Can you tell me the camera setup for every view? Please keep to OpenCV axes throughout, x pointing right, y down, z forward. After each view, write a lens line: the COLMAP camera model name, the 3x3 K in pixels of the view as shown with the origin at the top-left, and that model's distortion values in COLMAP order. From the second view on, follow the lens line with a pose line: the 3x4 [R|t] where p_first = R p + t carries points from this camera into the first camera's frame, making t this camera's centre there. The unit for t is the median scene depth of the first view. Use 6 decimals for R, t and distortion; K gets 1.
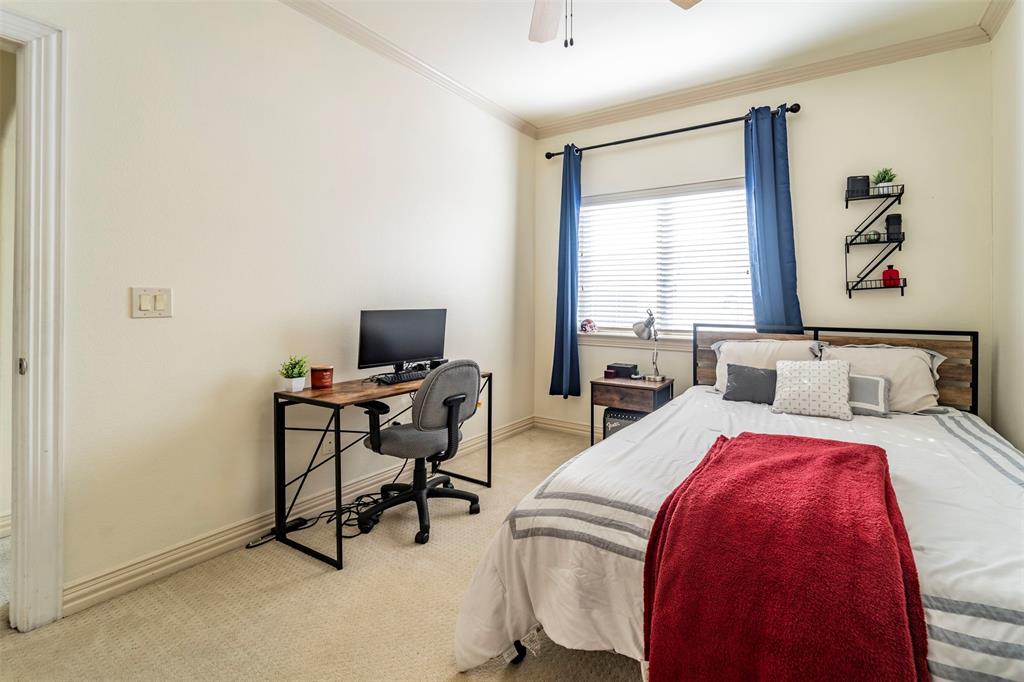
lens RADIAL K [[407.0, 0, 512.5], [0, 407.0, 299.4], [0, 0, 1]] dist [-0.000733, -0.000006]
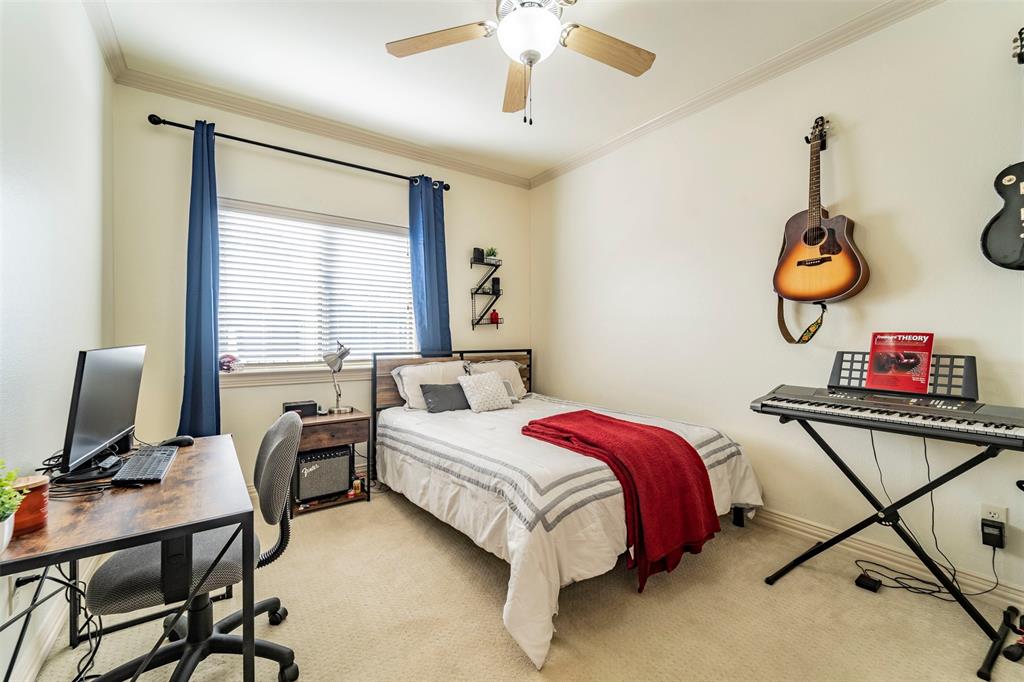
lens RADIAL K [[422.5, 0, 510.3], [0, 422.5, 330.6], [0, 0, 1]] dist [-0.002517, -0.000270]
pose [[0.406217, 0.004715, 0.913764, -0.500991], [-0.006507, 0.999976, -0.002267, 0.001125], [-0.913753, -0.005025, 0.406238, 0.256234]]
